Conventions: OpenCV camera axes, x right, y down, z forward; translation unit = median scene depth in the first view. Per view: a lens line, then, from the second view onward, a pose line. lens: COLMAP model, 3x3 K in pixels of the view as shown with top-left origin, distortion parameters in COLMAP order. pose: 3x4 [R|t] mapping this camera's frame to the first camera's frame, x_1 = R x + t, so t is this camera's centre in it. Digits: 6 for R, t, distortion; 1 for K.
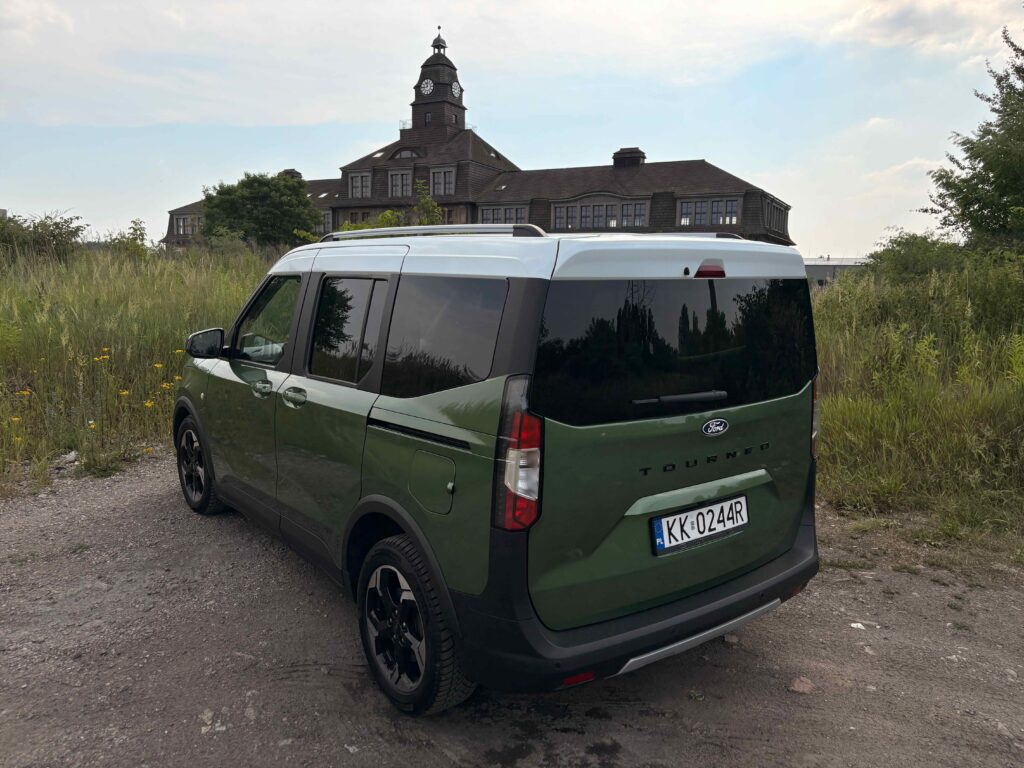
lens RADIAL K [[789.6, 0, 514.2], [0, 789.6, 365.8], [0, 0, 1]] dist [-0.002846, 0.002870]
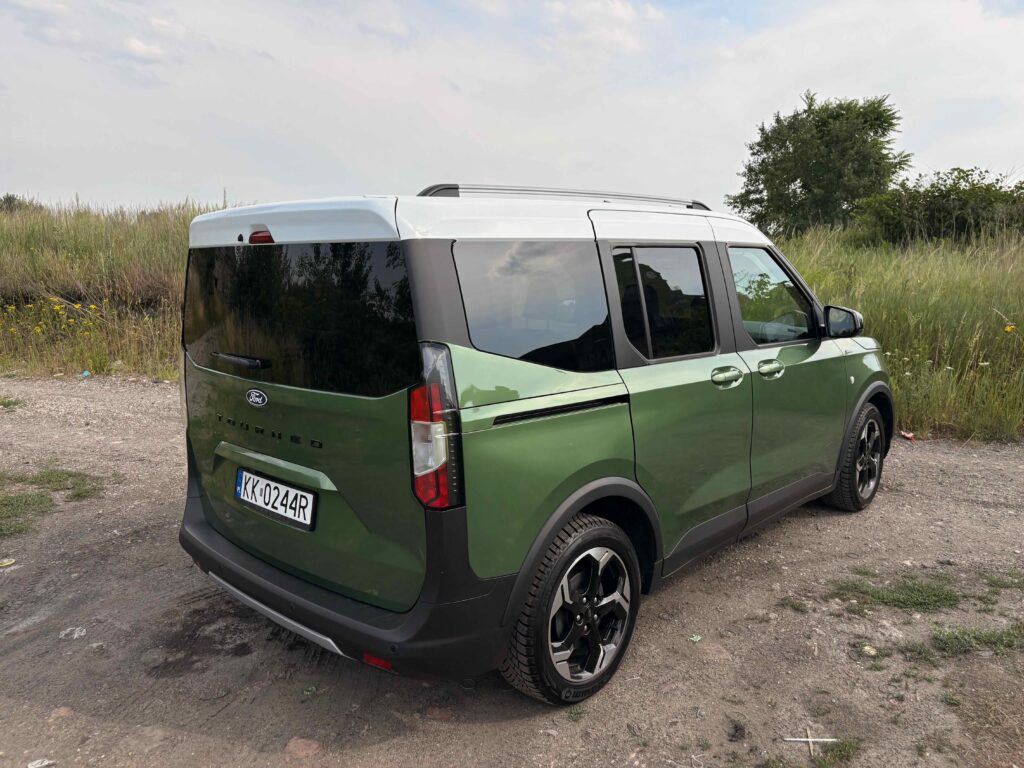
lens RADIAL K [[775.8, 0, 512.2], [0, 775.8, 370.2], [0, 0, 1]] dist [0.083071, -0.111840]
pose [[0.156744, 0.128540, -0.979239, 0.968209], [-0.105507, 0.988000, 0.112801, -0.076174], [0.981988, 0.085636, 0.168425, 0.890976]]
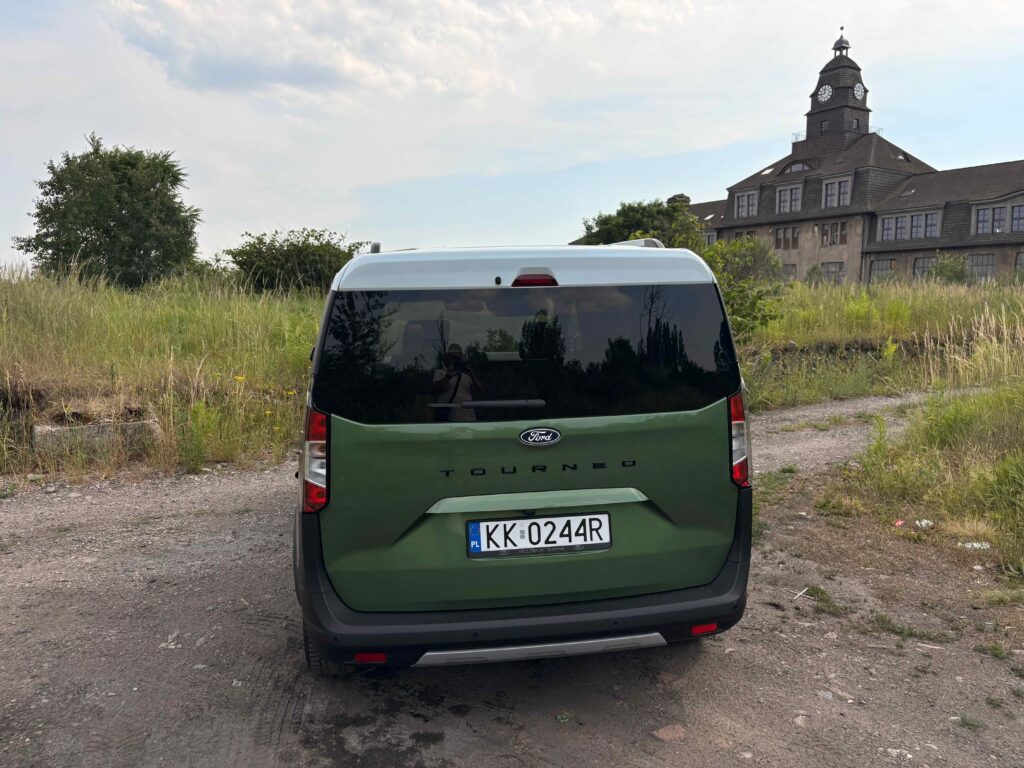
lens RADIAL K [[775.8, 0, 512.2], [0, 775.8, 370.2], [0, 0, 1]] dist [0.083071, -0.111840]
pose [[0.875119, 0.019337, -0.483521, 0.539925], [-0.029188, 0.999491, -0.012856, 0.006375], [0.483026, 0.025363, 0.875239, 0.100850]]
